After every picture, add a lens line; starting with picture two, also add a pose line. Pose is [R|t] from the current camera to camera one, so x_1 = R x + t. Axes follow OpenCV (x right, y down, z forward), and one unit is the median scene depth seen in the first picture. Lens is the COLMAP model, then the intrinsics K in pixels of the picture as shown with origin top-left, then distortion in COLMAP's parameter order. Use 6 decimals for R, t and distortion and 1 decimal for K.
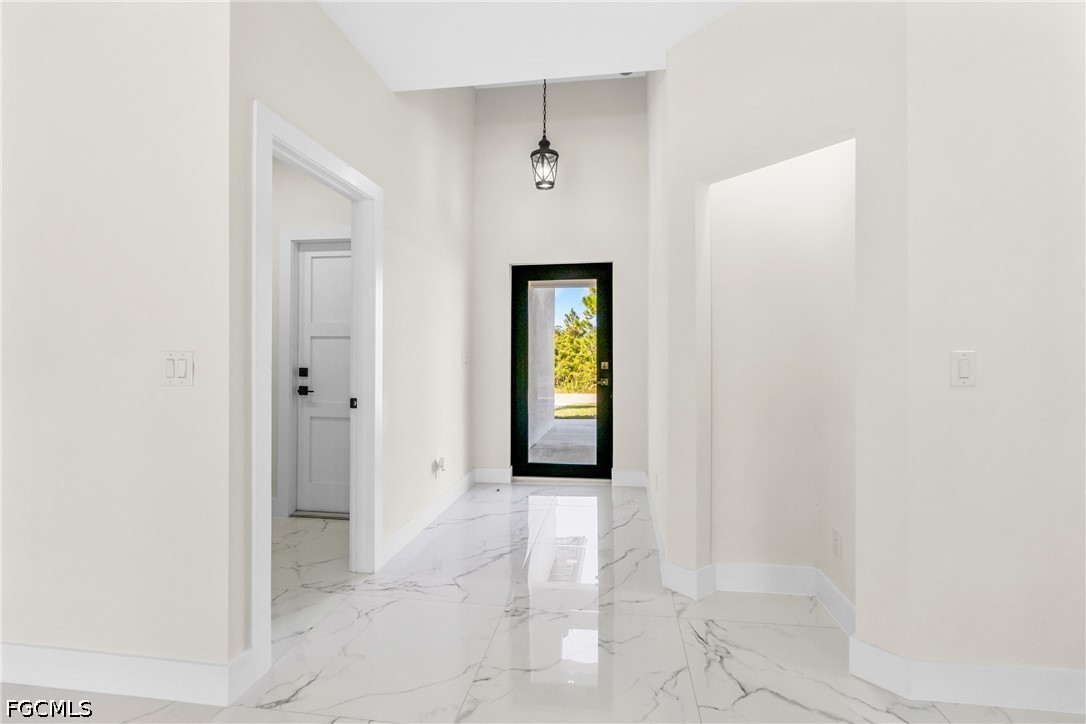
lens RADIAL K [[483.0, 0, 542.1], [0, 483.0, 357.2], [0, 0, 1]] dist [0.000603, -0.000031]
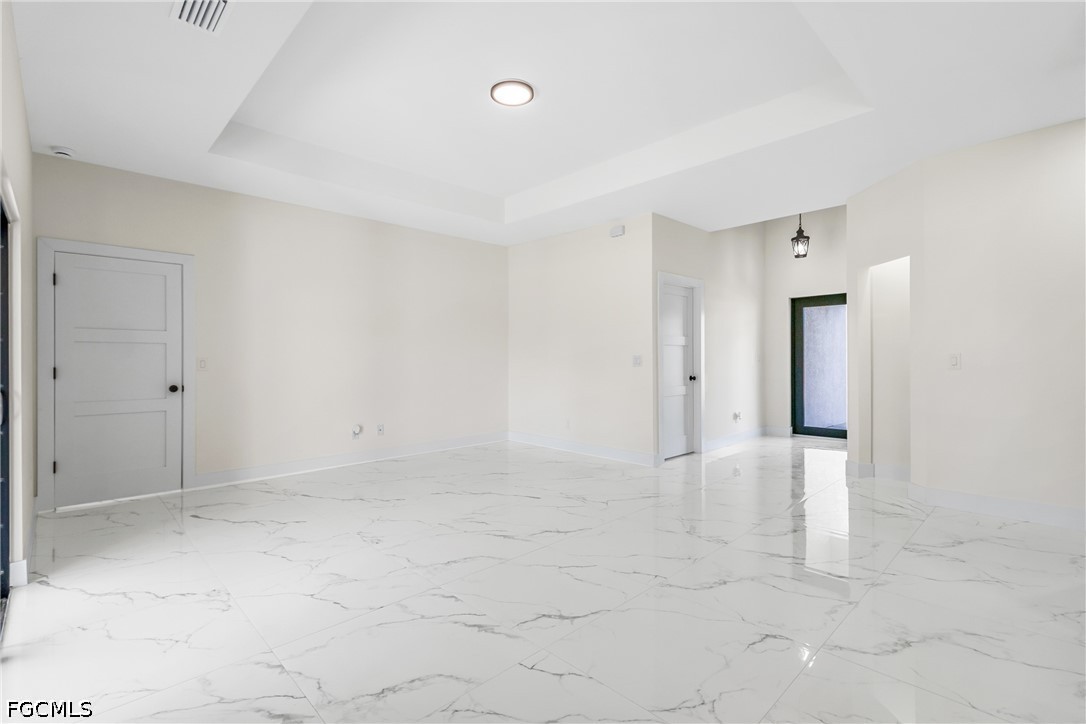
lens RADIAL K [[483.0, 0, 542.1], [0, 483.0, 357.2], [0, 0, 1]] dist [0.000603, -0.000031]
pose [[0.786700, -0.009598, -0.617260, 0.336307], [0.005048, 0.999946, -0.009115, 0.012236], [0.617314, 0.004054, 0.786706, -0.903839]]
